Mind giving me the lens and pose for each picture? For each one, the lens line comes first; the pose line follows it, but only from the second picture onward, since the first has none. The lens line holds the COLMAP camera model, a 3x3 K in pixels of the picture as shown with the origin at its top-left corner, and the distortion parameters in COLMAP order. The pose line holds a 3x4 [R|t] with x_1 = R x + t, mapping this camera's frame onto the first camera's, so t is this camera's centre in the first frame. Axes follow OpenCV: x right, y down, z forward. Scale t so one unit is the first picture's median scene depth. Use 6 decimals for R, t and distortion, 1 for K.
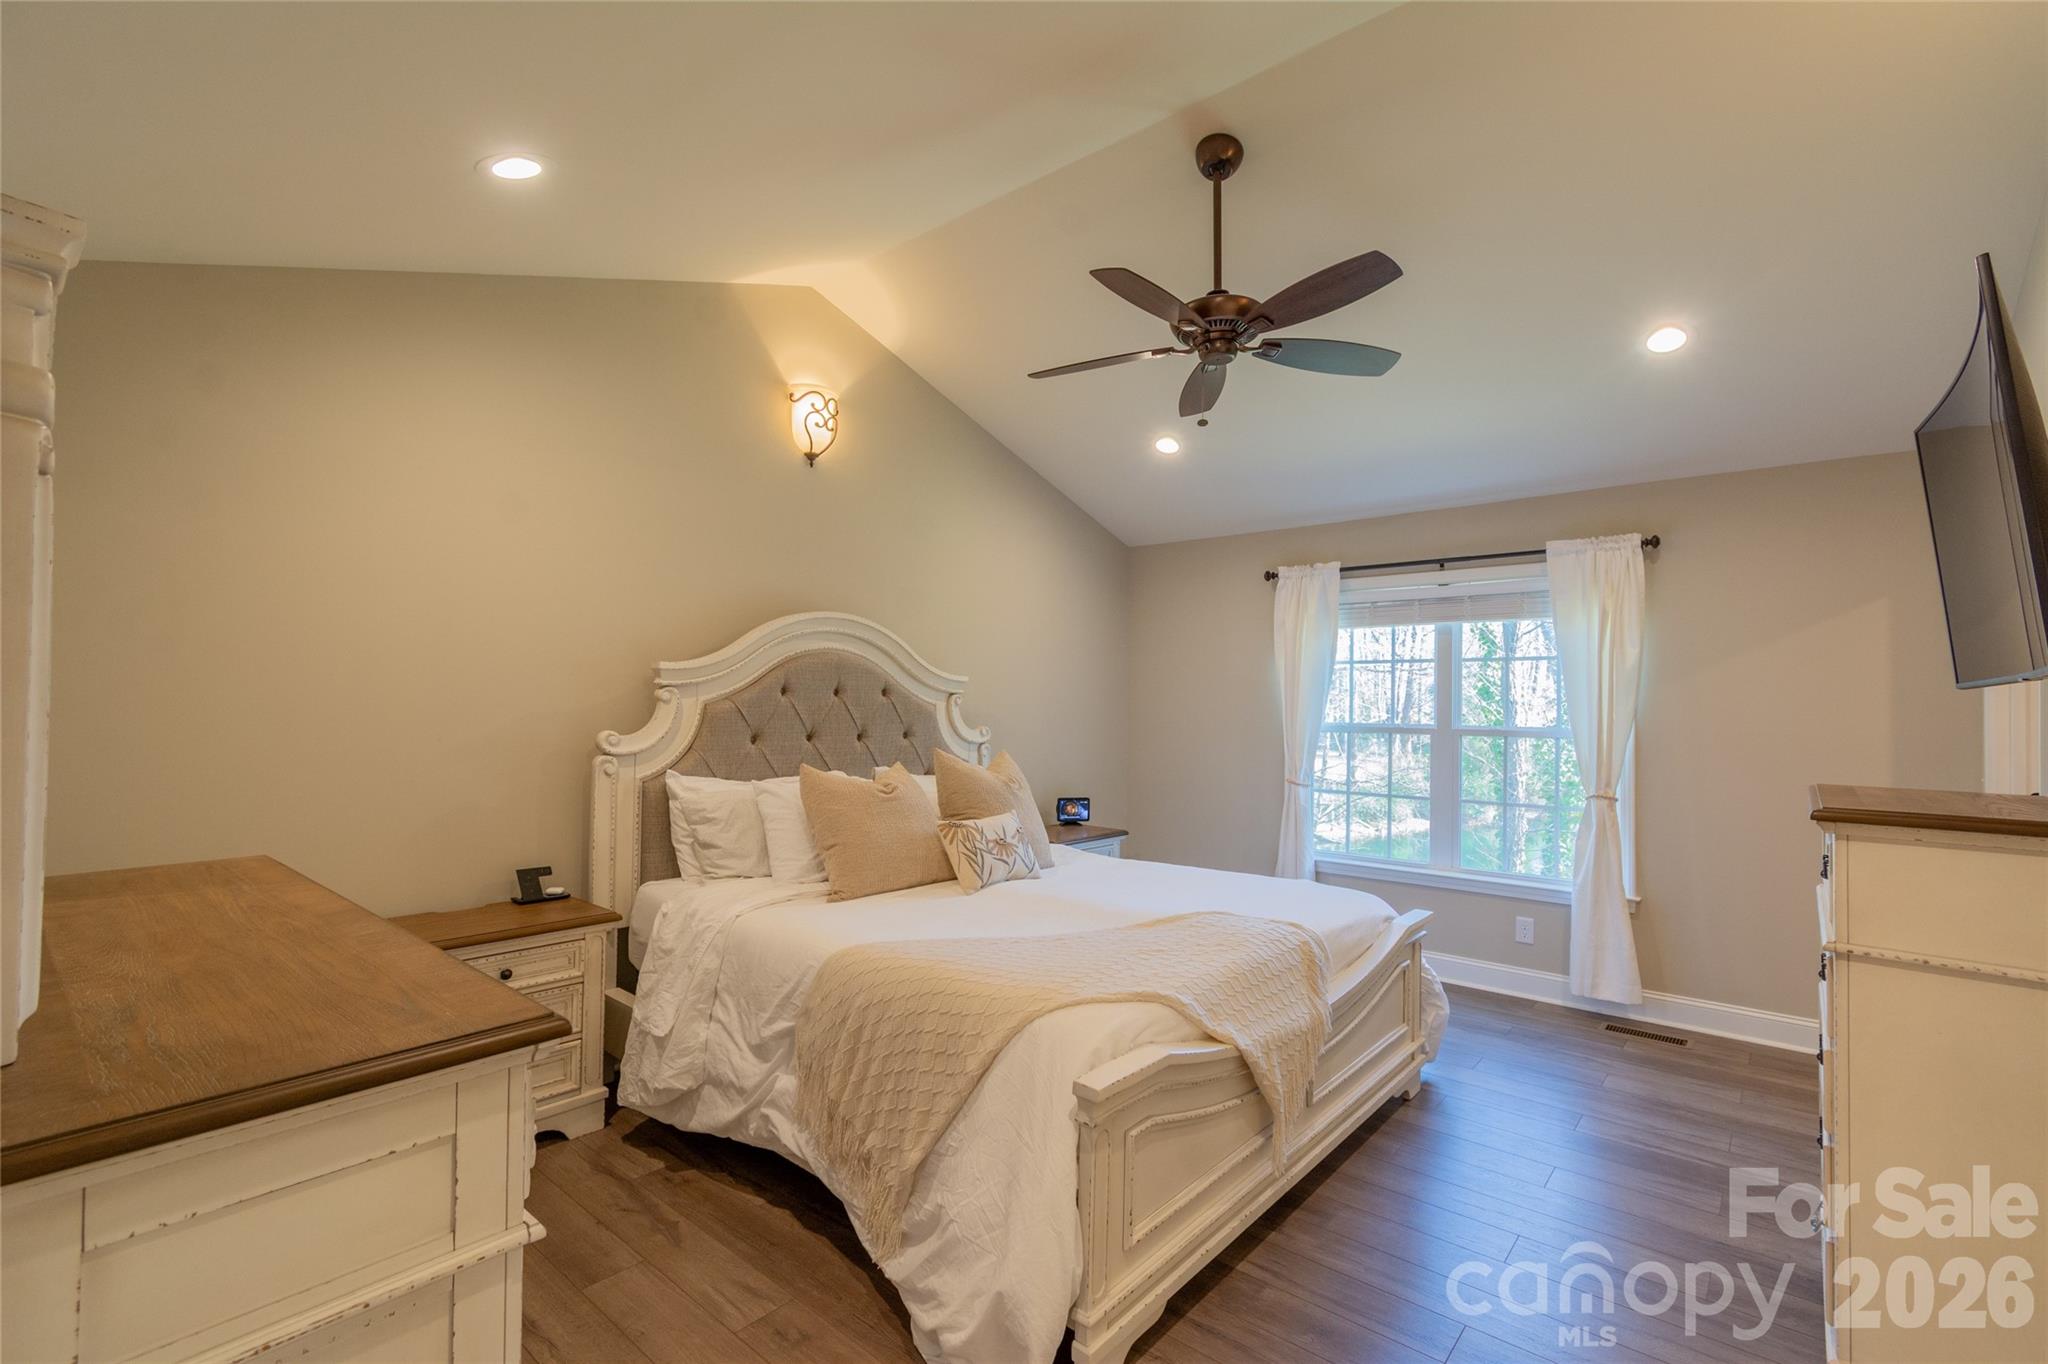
lens RADIAL K [[903.7, 0, 1036.6], [0, 903.7, 690.4], [0, 0, 1]] dist [0.001494, 0.000003]
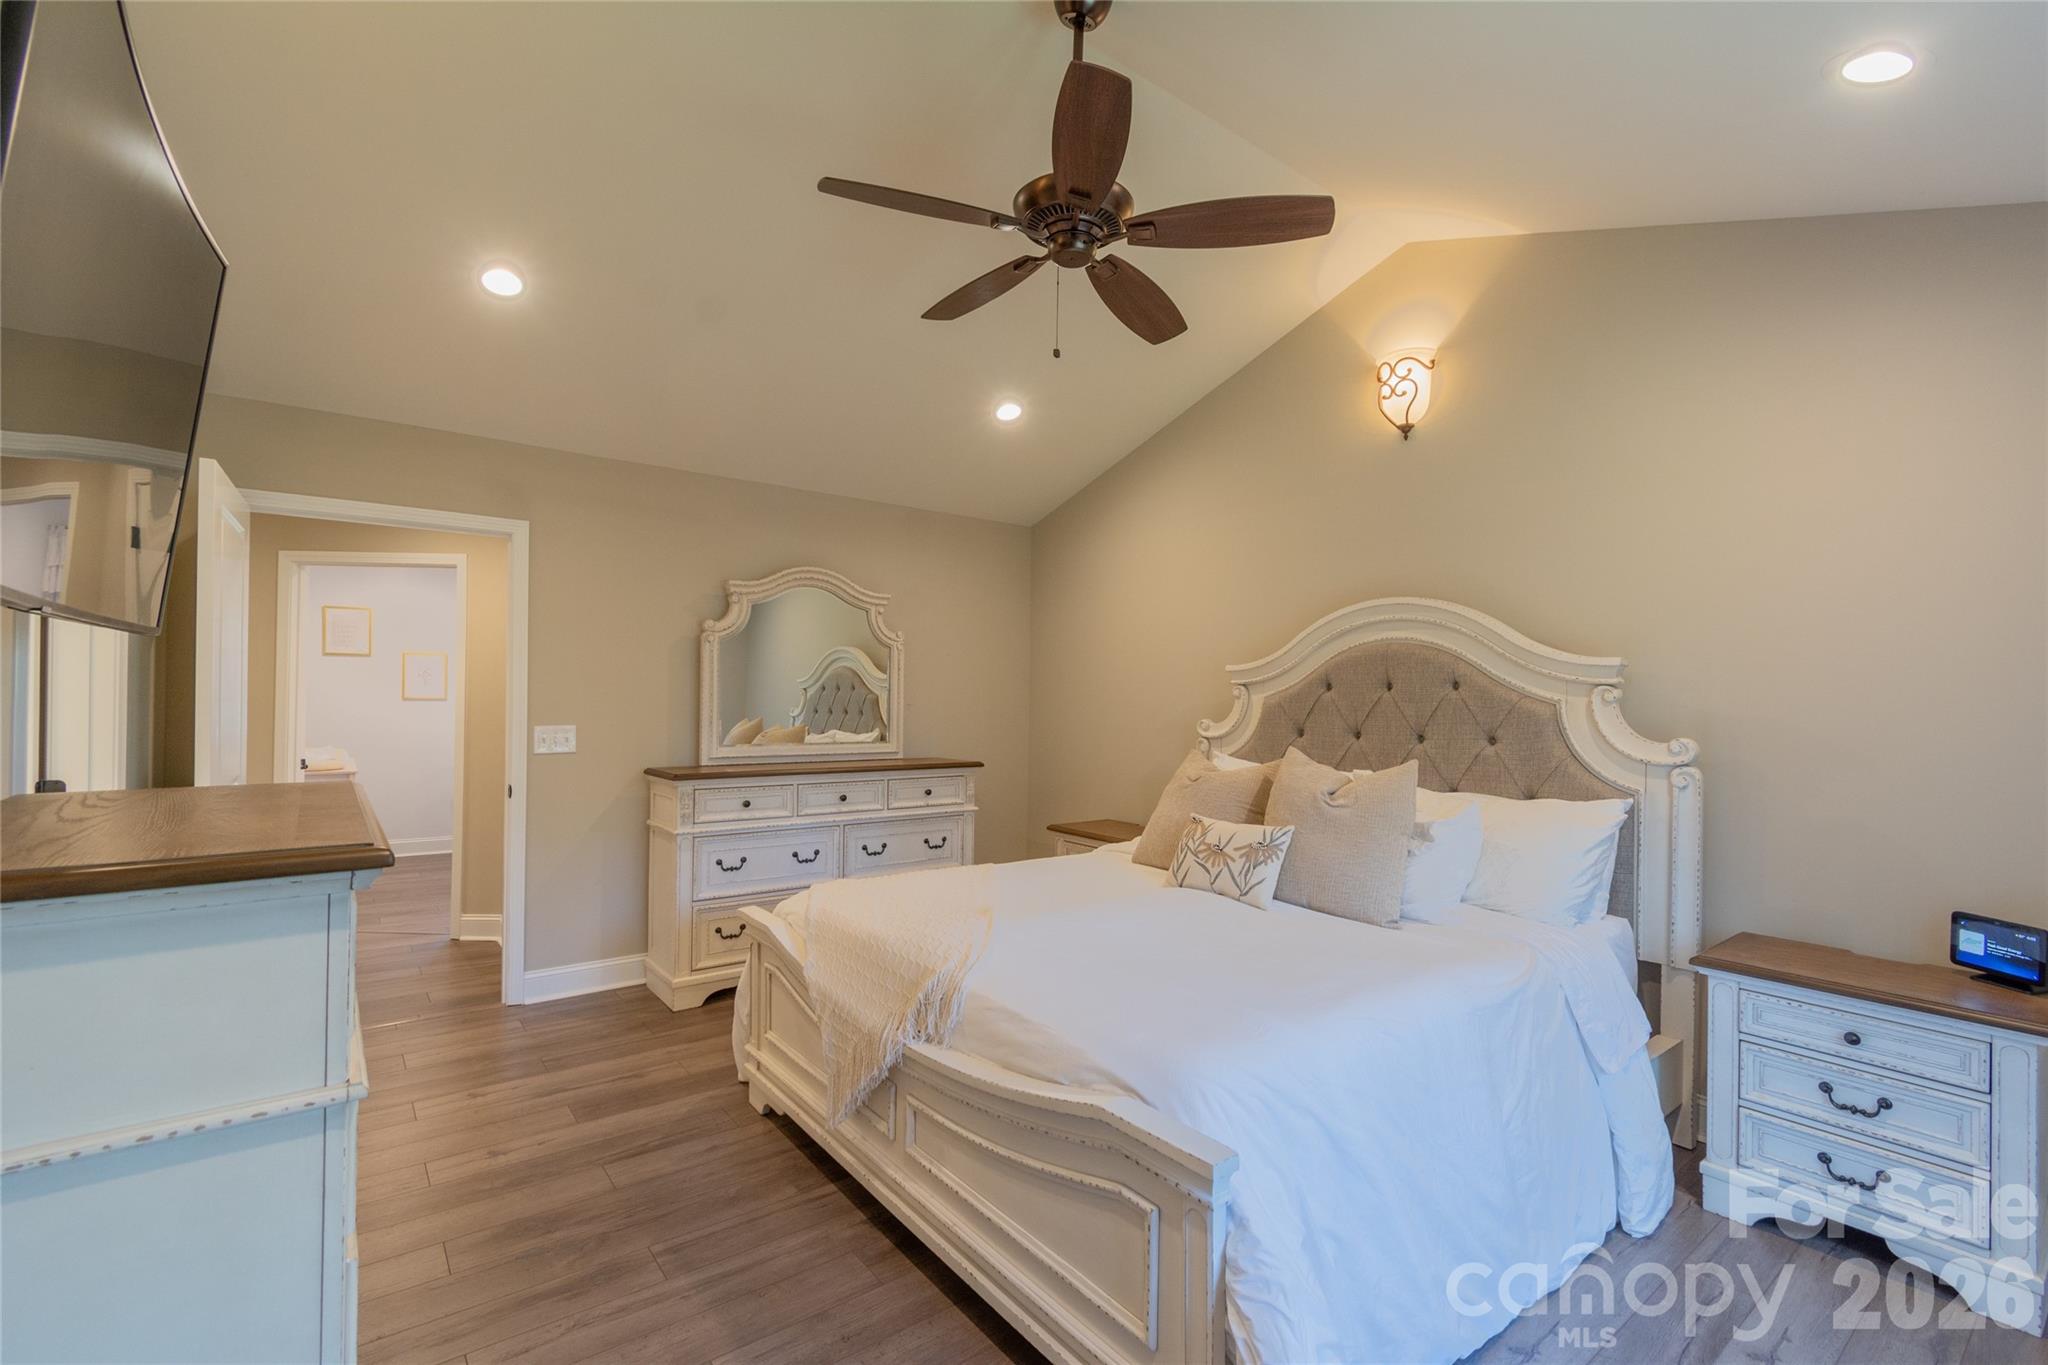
lens RADIAL K [[903.7, 0, 1036.6], [0, 903.7, 690.9], [0, 0, 1]] dist [0.001494, 0.000003]
pose [[-0.200769, -0.018223, -0.979469, 0.867008], [-0.002243, 0.999833, -0.018142, 0.027473], [0.979636, -0.001446, -0.200776, 0.993936]]
